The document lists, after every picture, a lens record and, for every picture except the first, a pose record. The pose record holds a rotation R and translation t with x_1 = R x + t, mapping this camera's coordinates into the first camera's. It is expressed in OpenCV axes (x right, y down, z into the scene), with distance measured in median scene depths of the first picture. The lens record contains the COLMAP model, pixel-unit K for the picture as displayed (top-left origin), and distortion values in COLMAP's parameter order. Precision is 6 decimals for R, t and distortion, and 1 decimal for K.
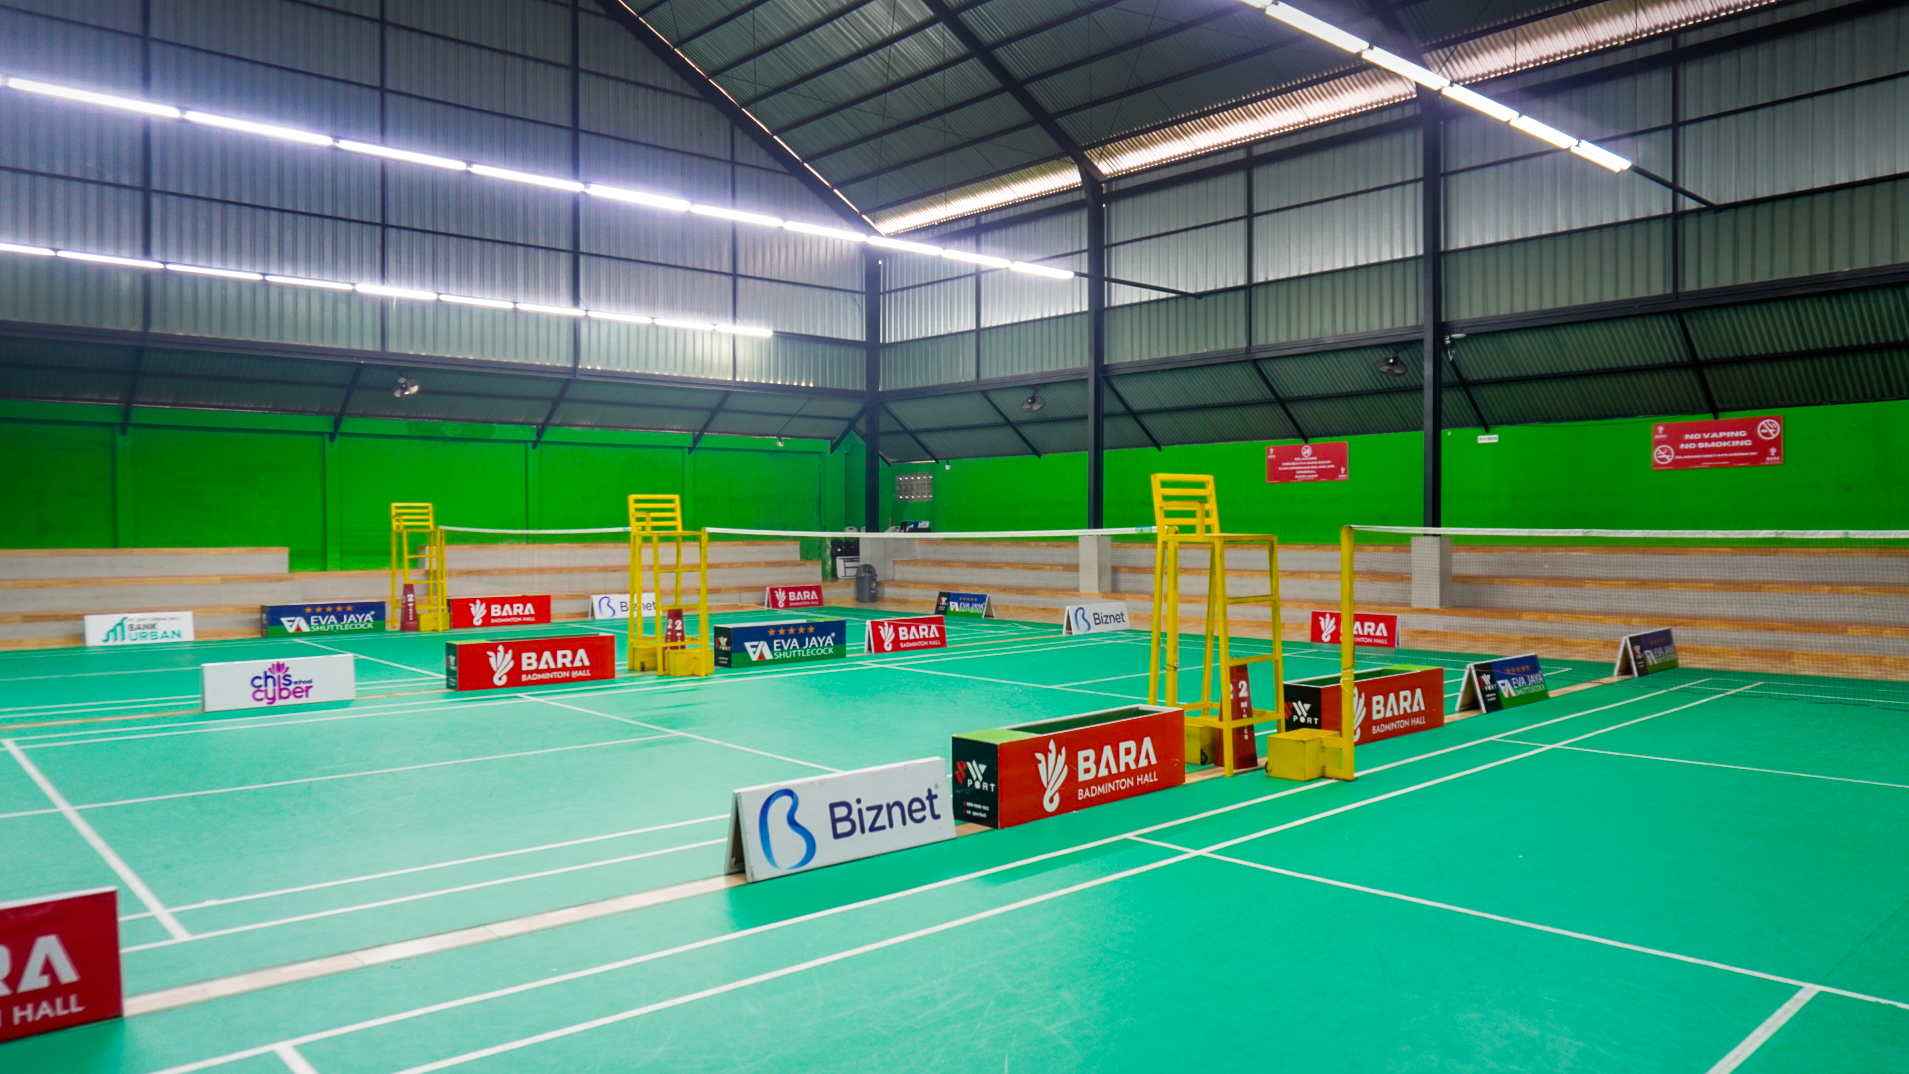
lens RADIAL K [[1263.6, 0, 965.1], [0, 1263.6, 547.7], [0, 0, 1]] dist [-0.052580, 0.004688]
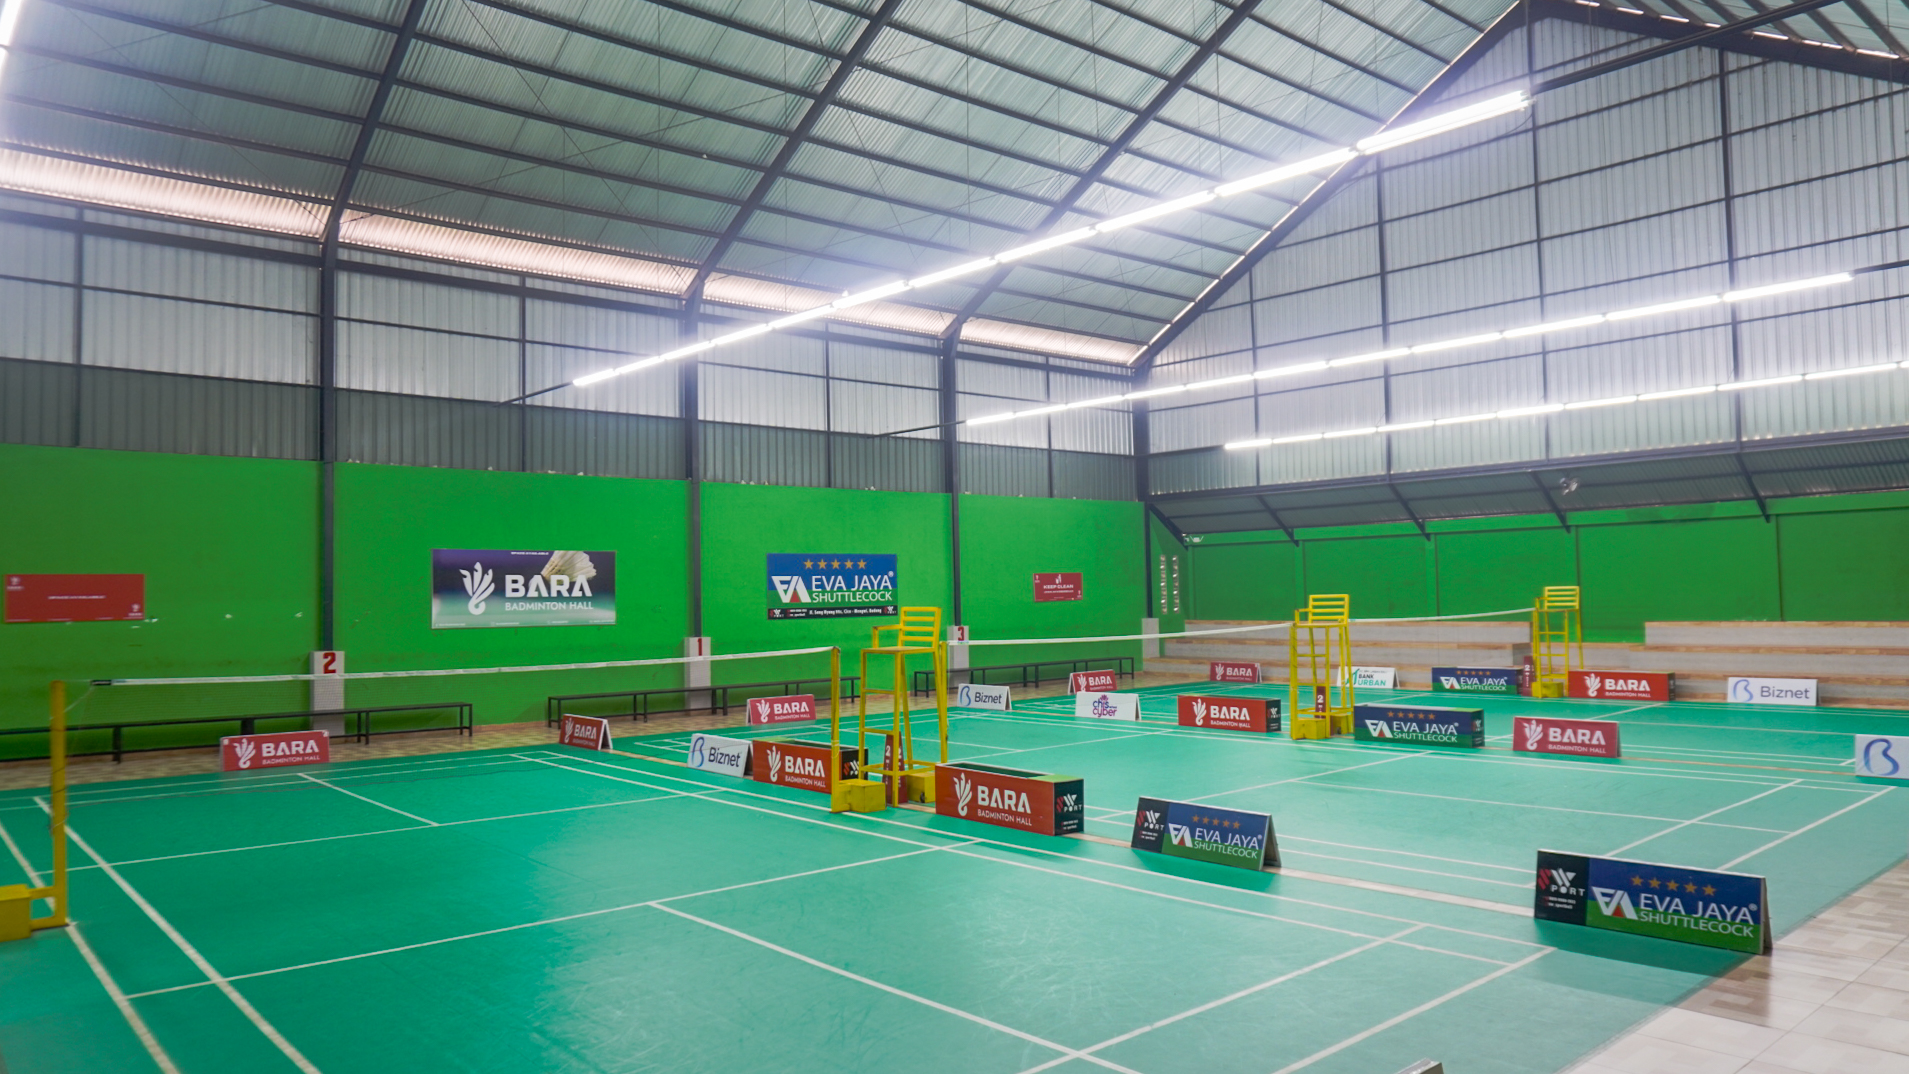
lens RADIAL K [[1263.6, 0, 969.8], [0, 1263.6, 527.0], [0, 0, 1]] dist [-0.052580, 0.004688]
pose [[-0.028816, -0.051924, -0.998235, 0.904139], [0.000900, 0.998648, -0.051972, -0.038511], [0.999584, -0.002396, -0.028731, 0.600404]]
